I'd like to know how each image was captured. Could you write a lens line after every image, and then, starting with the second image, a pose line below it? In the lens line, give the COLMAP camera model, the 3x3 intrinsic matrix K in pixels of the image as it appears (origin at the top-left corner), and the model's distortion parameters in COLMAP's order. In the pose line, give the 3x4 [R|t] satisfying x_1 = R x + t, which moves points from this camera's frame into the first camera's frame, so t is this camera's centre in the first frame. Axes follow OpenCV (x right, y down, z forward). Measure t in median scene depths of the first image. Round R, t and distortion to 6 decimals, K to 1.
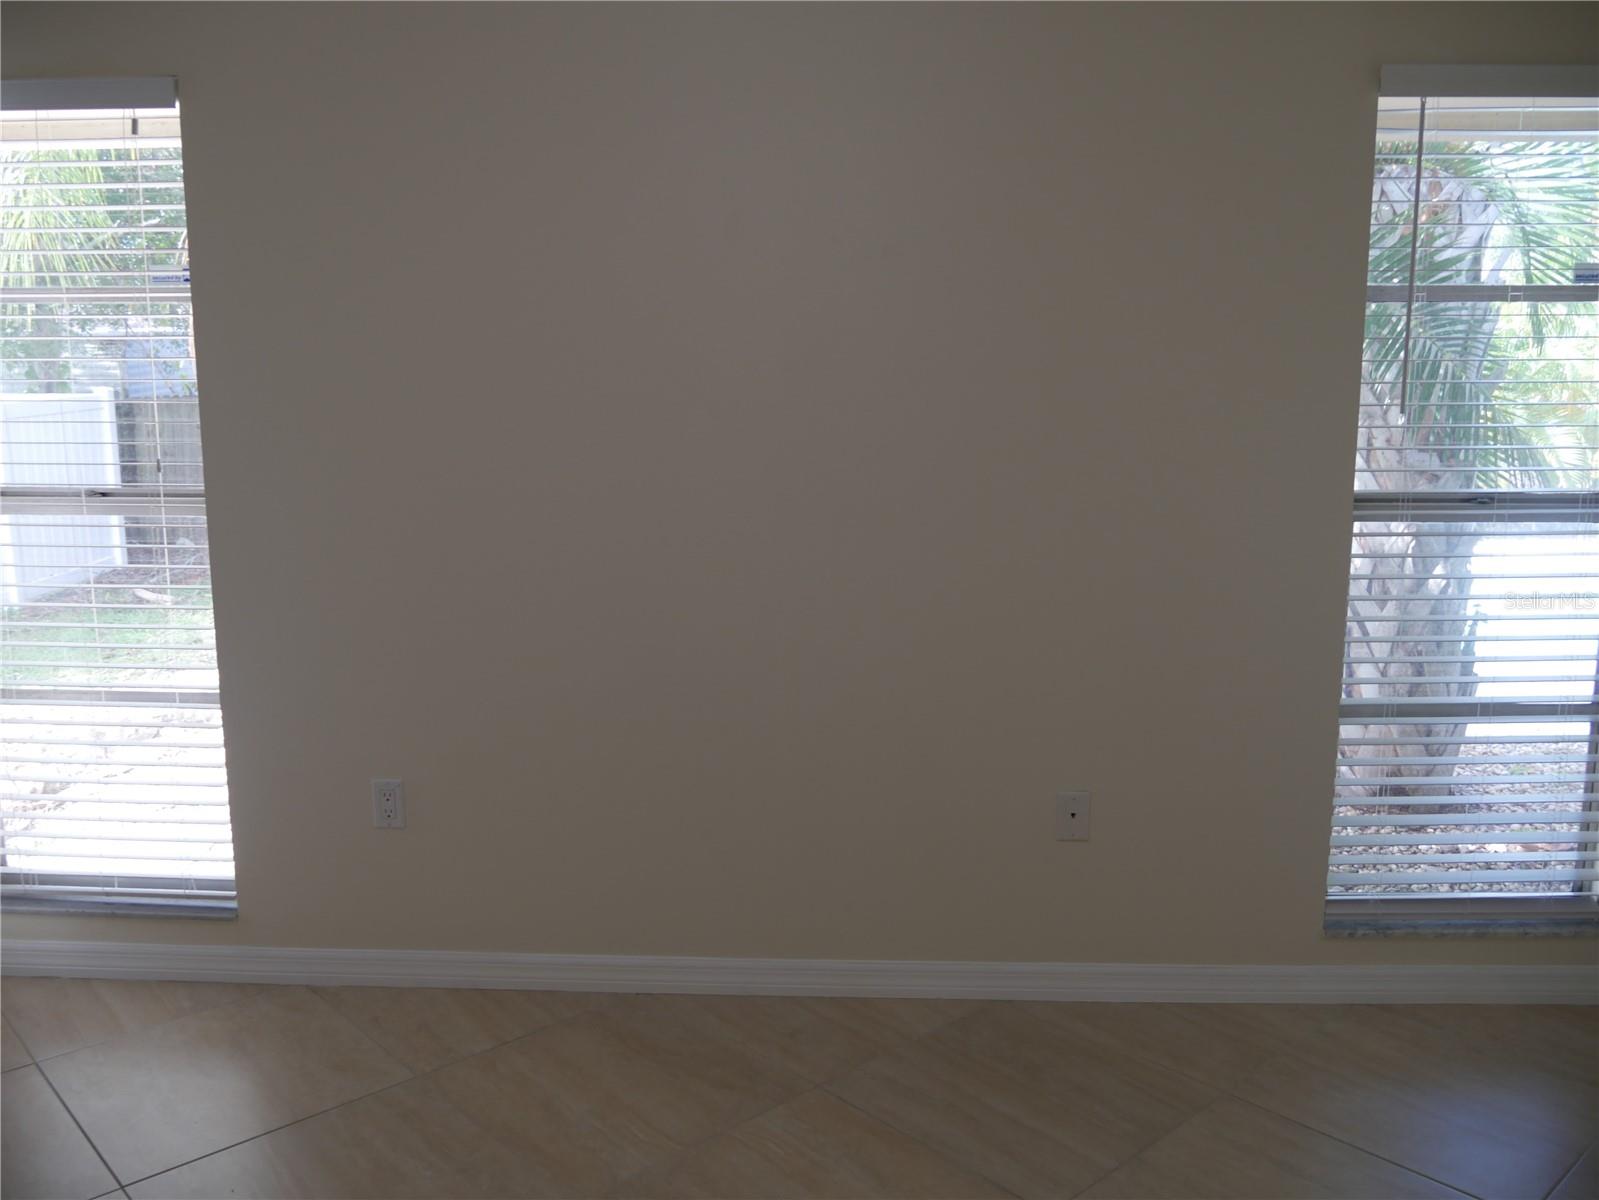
lens RADIAL K [[1346.7, 0, 793.3], [0, 1346.7, 592.5], [0, 0, 1]] dist [-0.051088, 0.001769]
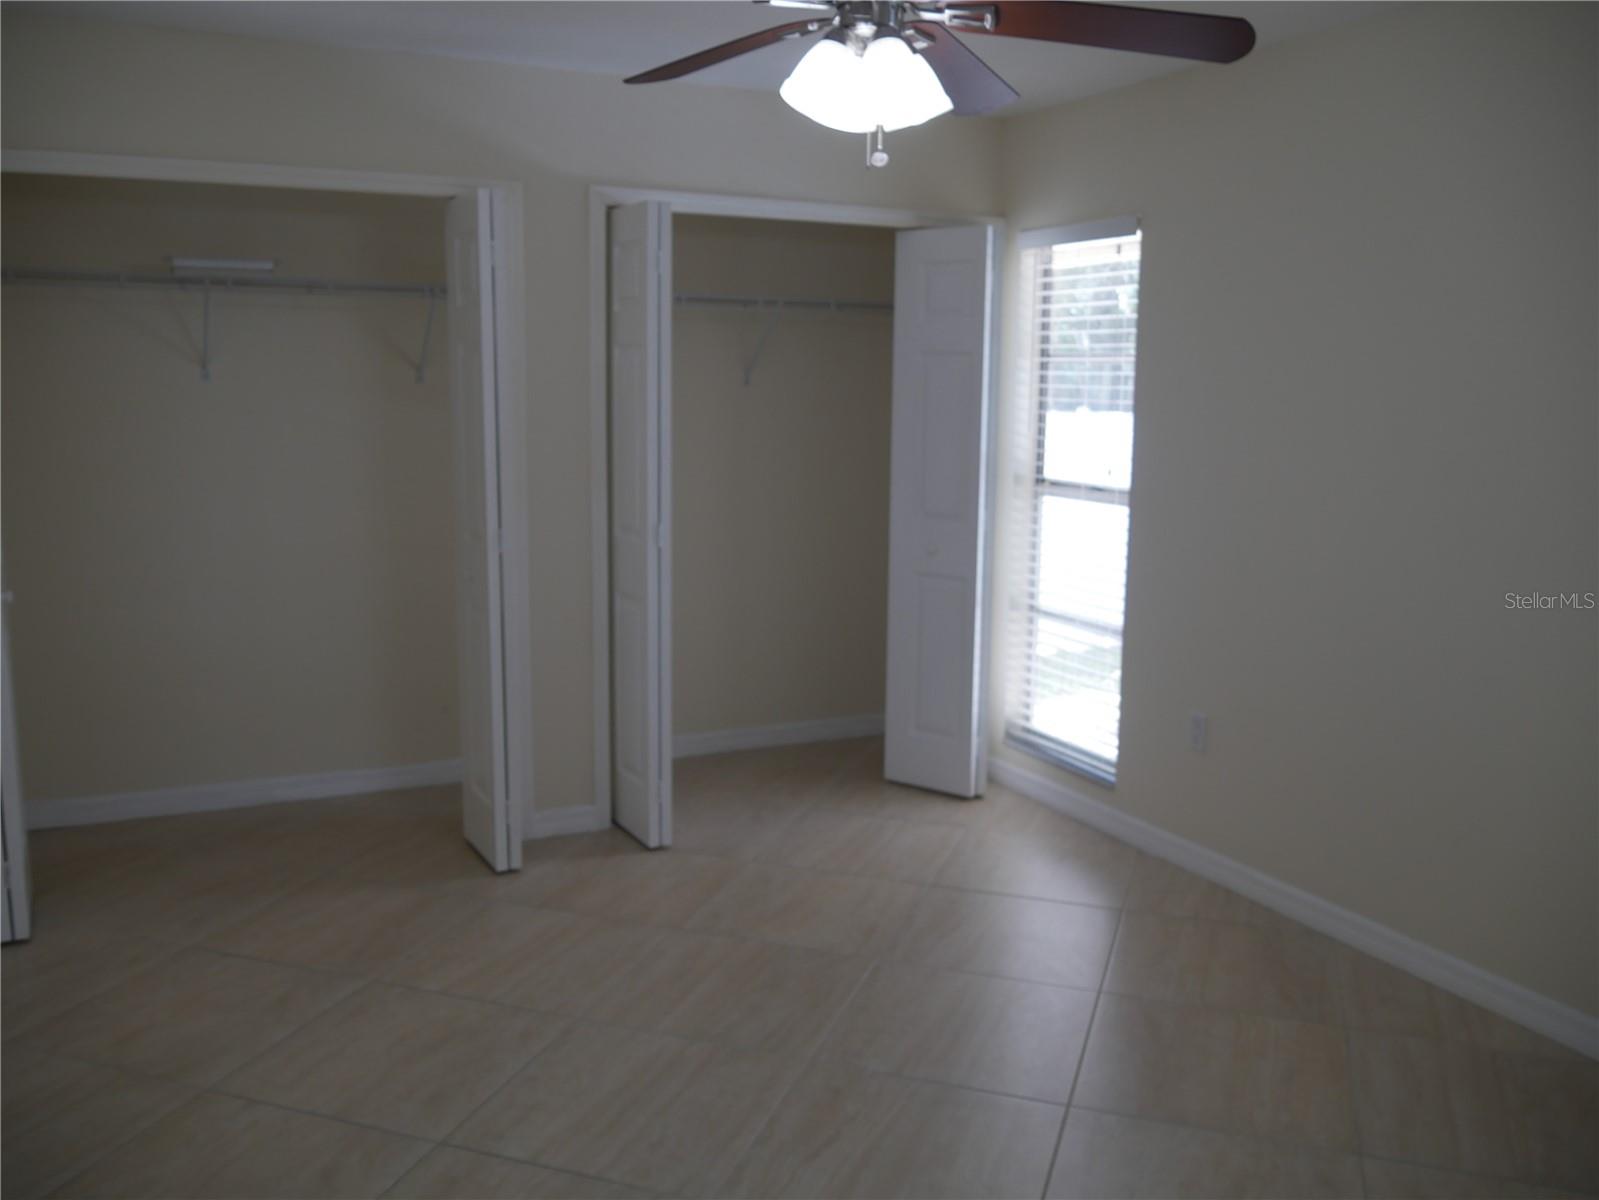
lens RADIAL K [[1346.7, 0, 798.2], [0, 1346.7, 600.5], [0, 0, 1]] dist [-0.051088, 0.001769]
pose [[0.481186, 0.144760, -0.864583, 0.657351], [-0.169085, 0.983077, 0.070495, 0.000384], [0.860157, 0.112267, 0.497520, -0.037427]]
